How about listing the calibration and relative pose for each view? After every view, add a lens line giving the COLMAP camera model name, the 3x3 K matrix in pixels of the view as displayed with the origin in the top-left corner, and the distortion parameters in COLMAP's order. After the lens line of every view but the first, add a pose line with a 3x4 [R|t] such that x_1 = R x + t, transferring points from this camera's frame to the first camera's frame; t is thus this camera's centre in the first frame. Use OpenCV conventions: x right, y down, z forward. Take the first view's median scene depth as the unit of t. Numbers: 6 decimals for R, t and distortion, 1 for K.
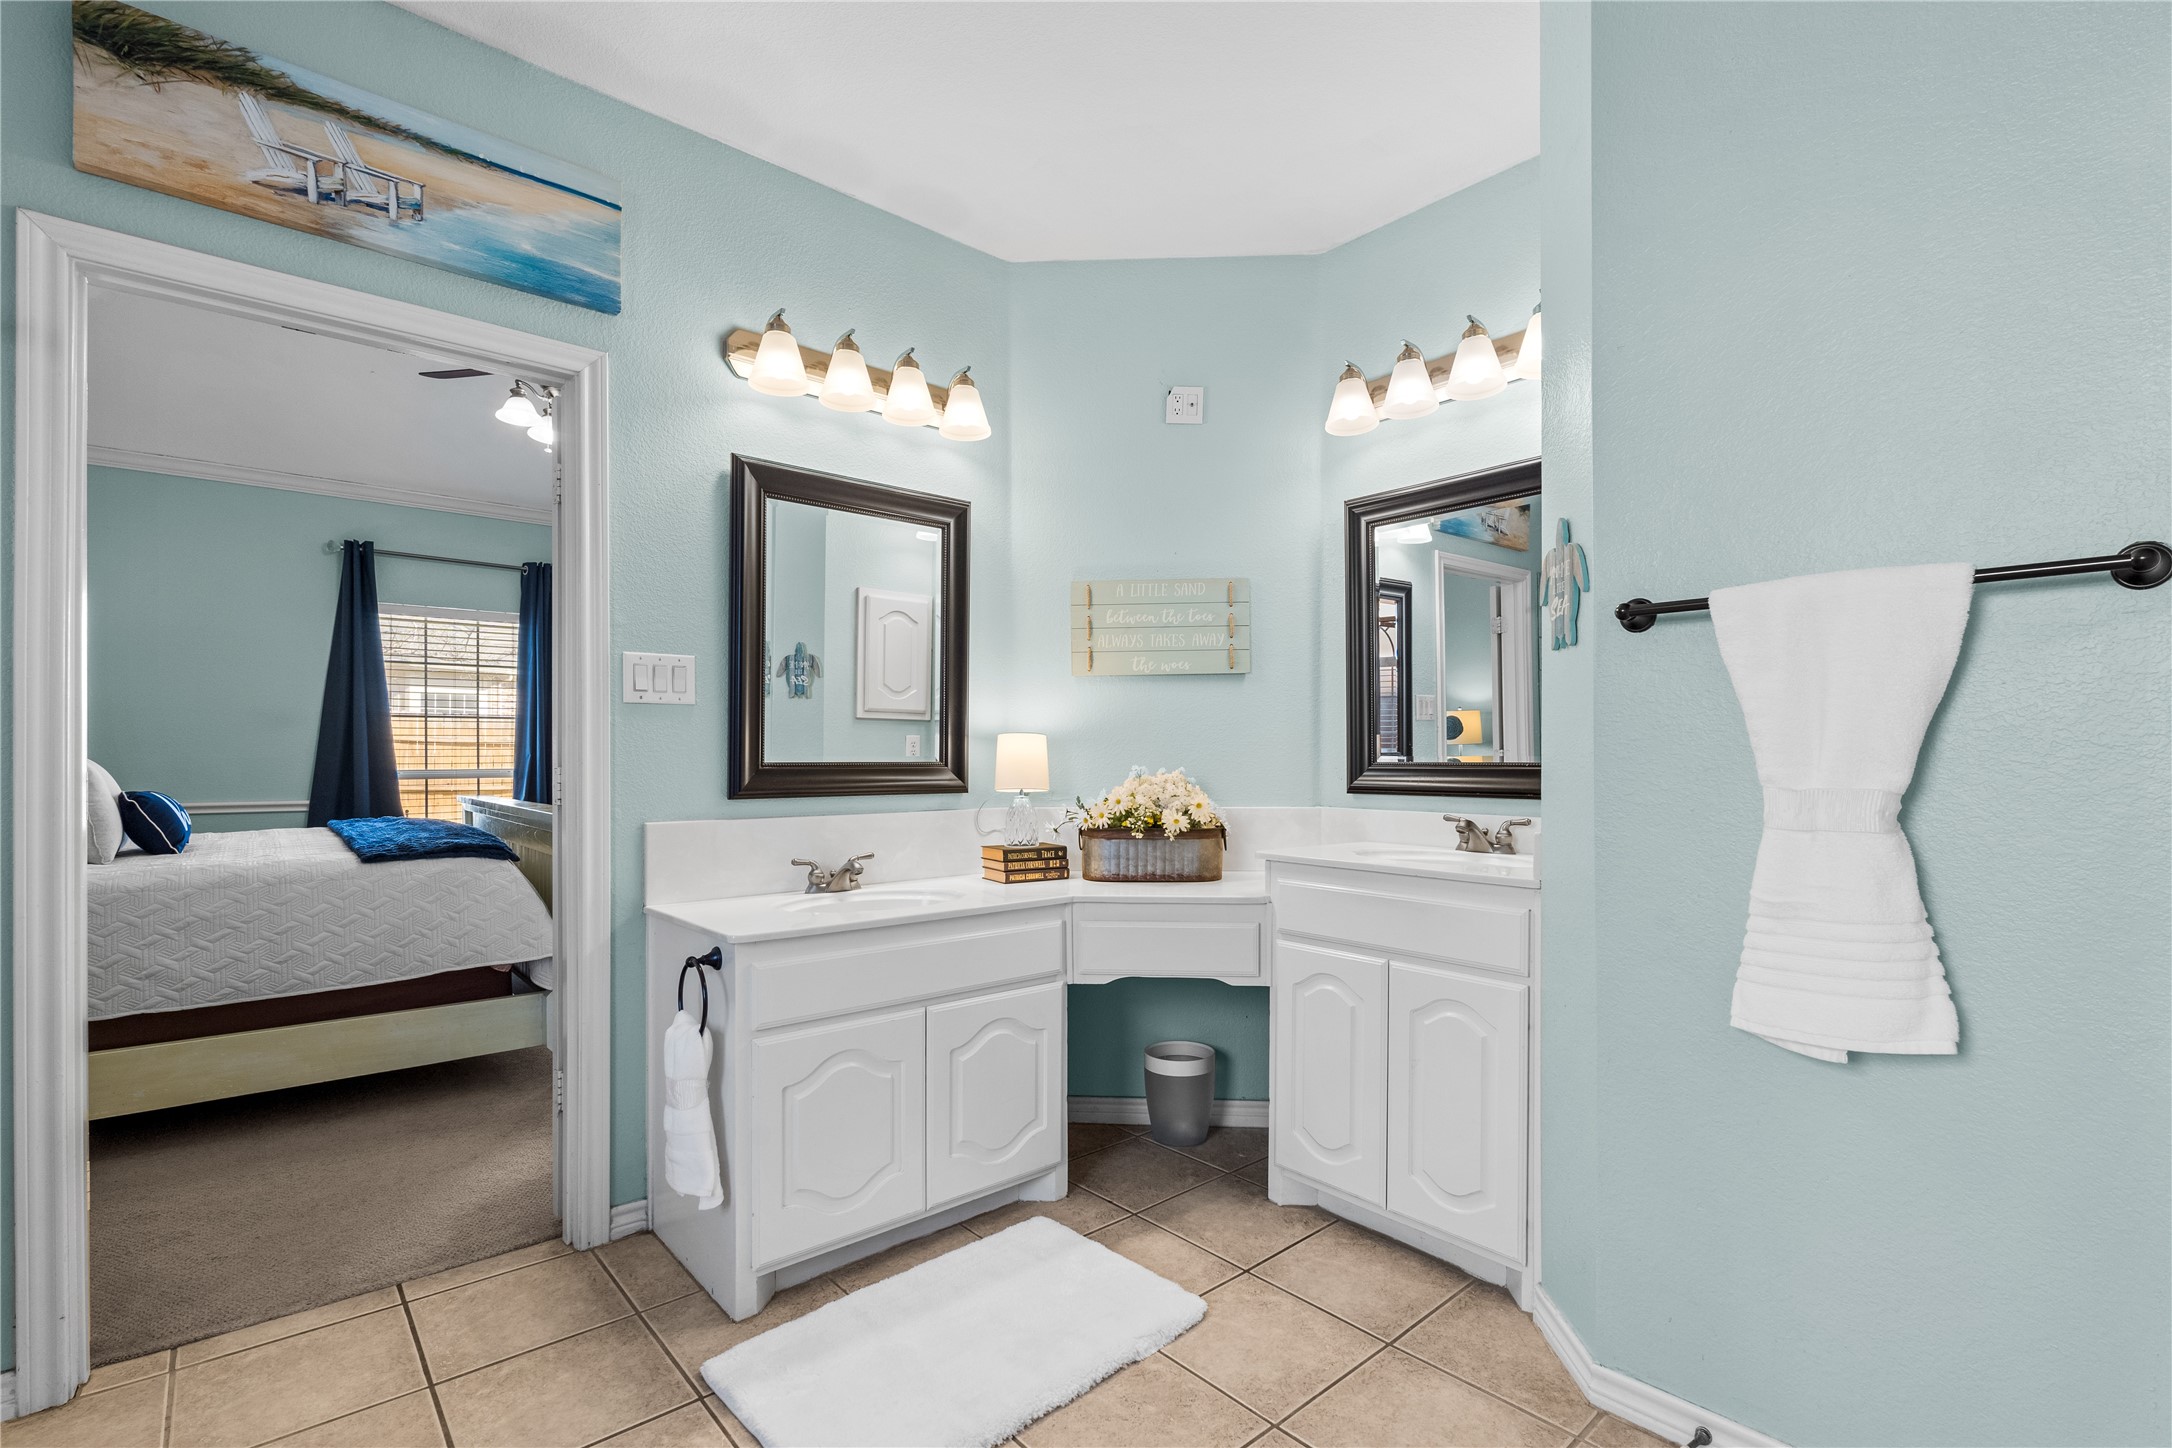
lens RADIAL K [[957.0, 0, 1081.7], [0, 957.0, 740.4], [0, 0, 1]] dist [-0.006379, 0.000350]
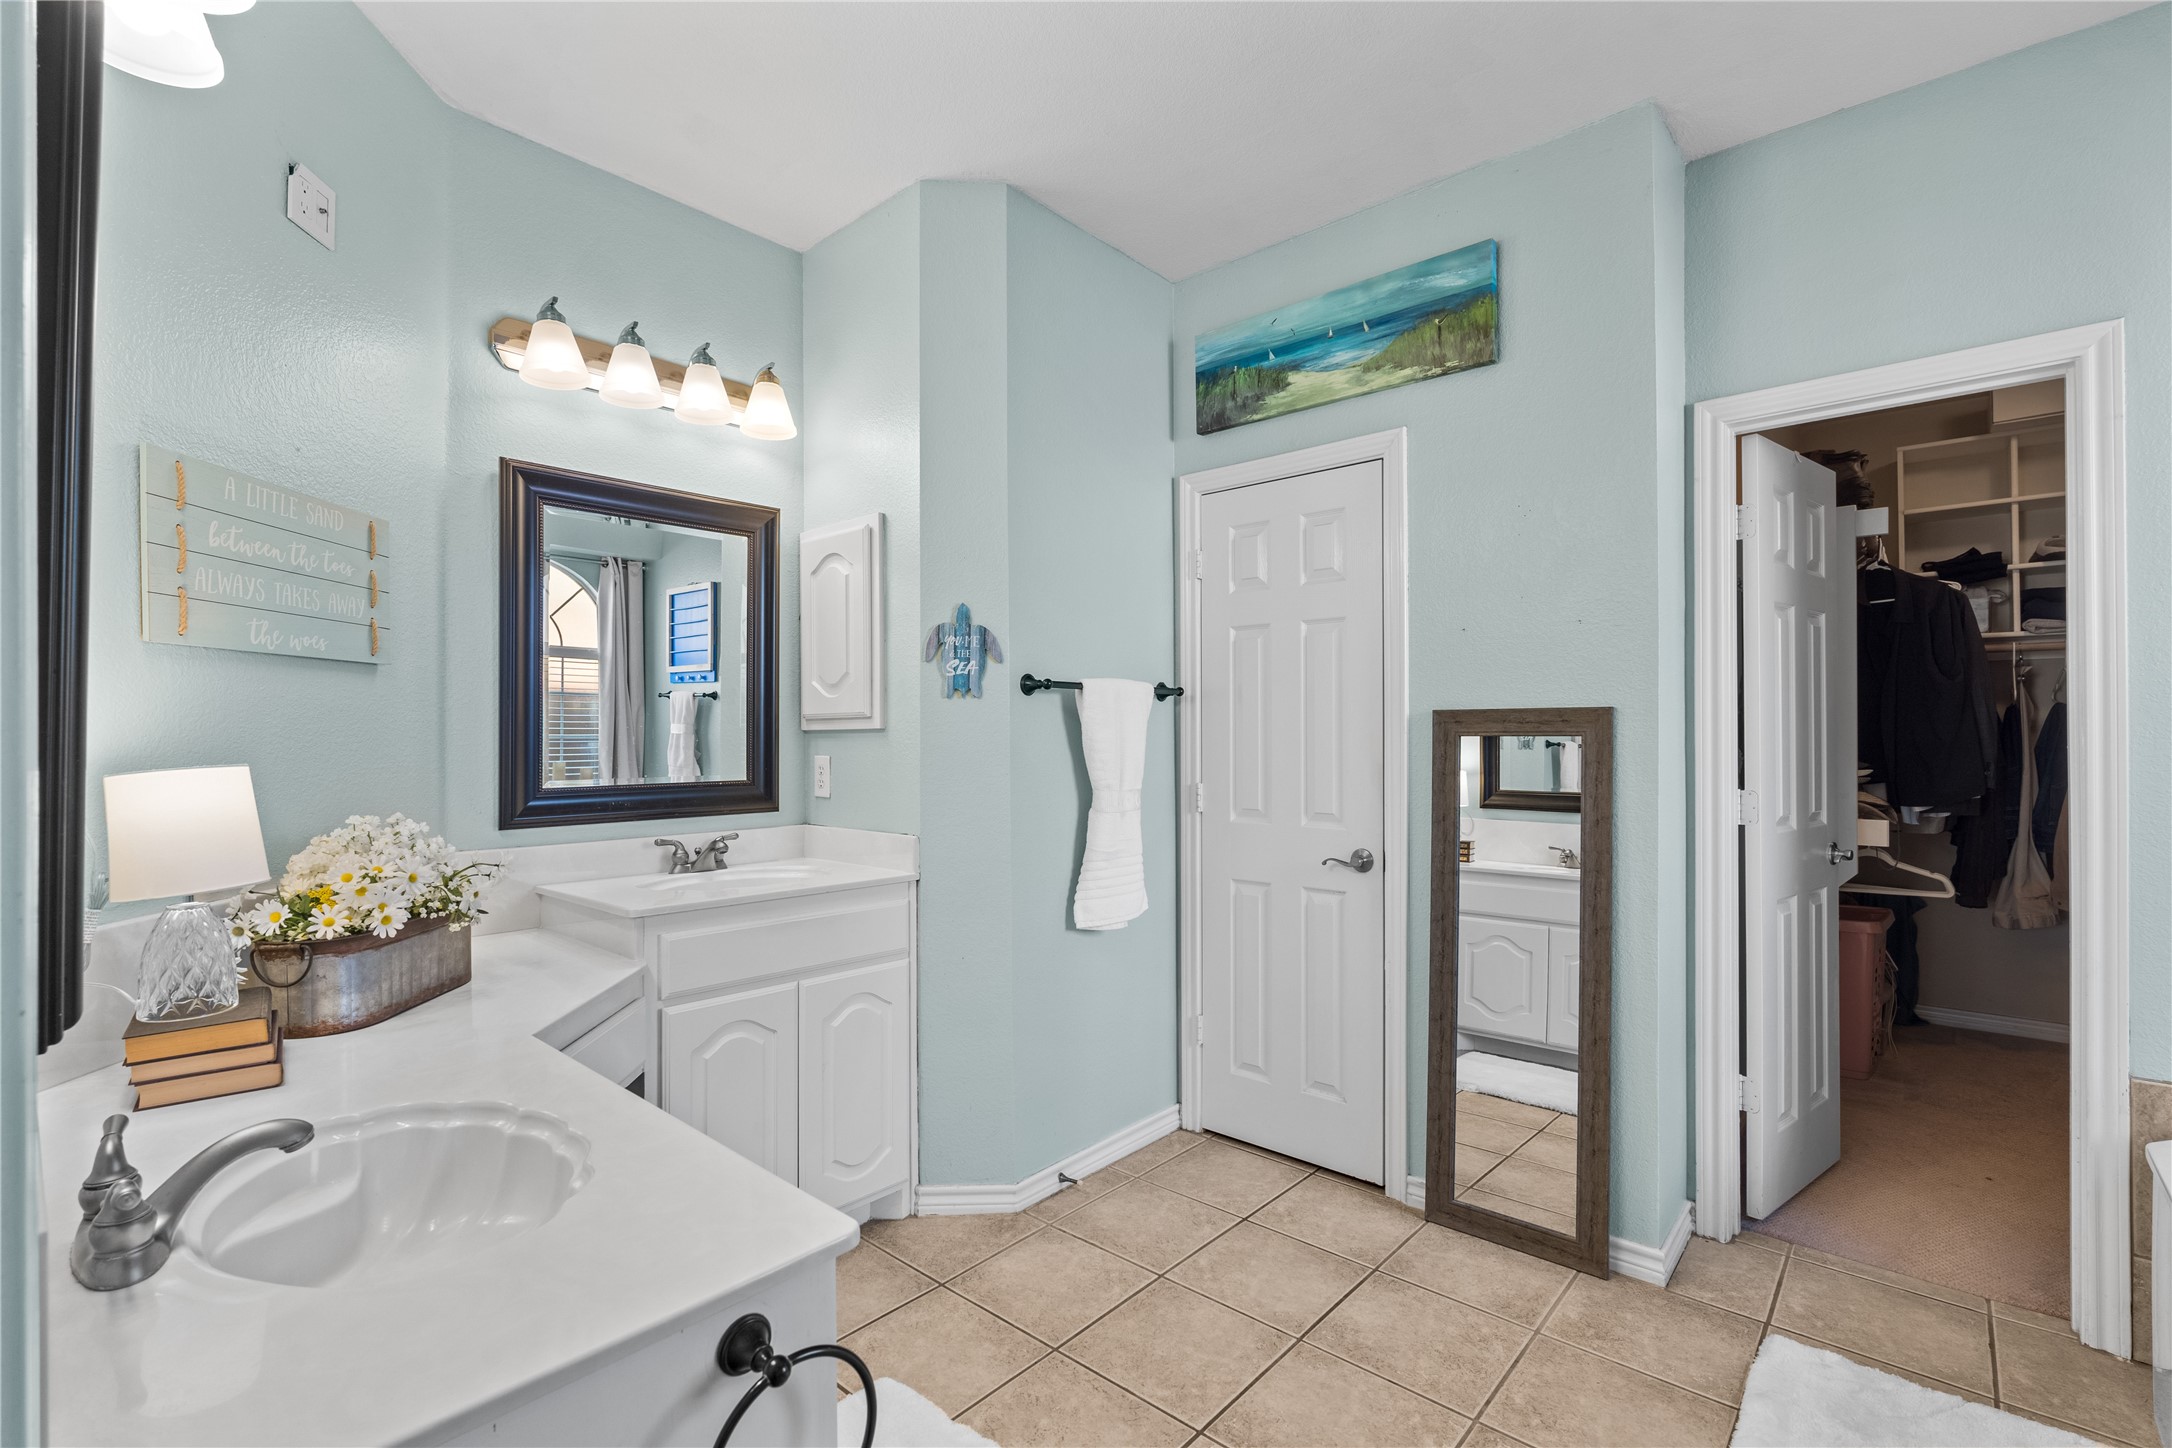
lens RADIAL K [[957.0, 0, 1084.2], [0, 957.0, 727.6], [0, 0, 1]] dist [-0.006379, 0.000350]
pose [[-0.110869, 0.006345, 0.993815, -0.617180], [-0.012059, 0.999897, -0.007729, -0.031630], [-0.993762, -0.012841, -0.110781, 0.686883]]
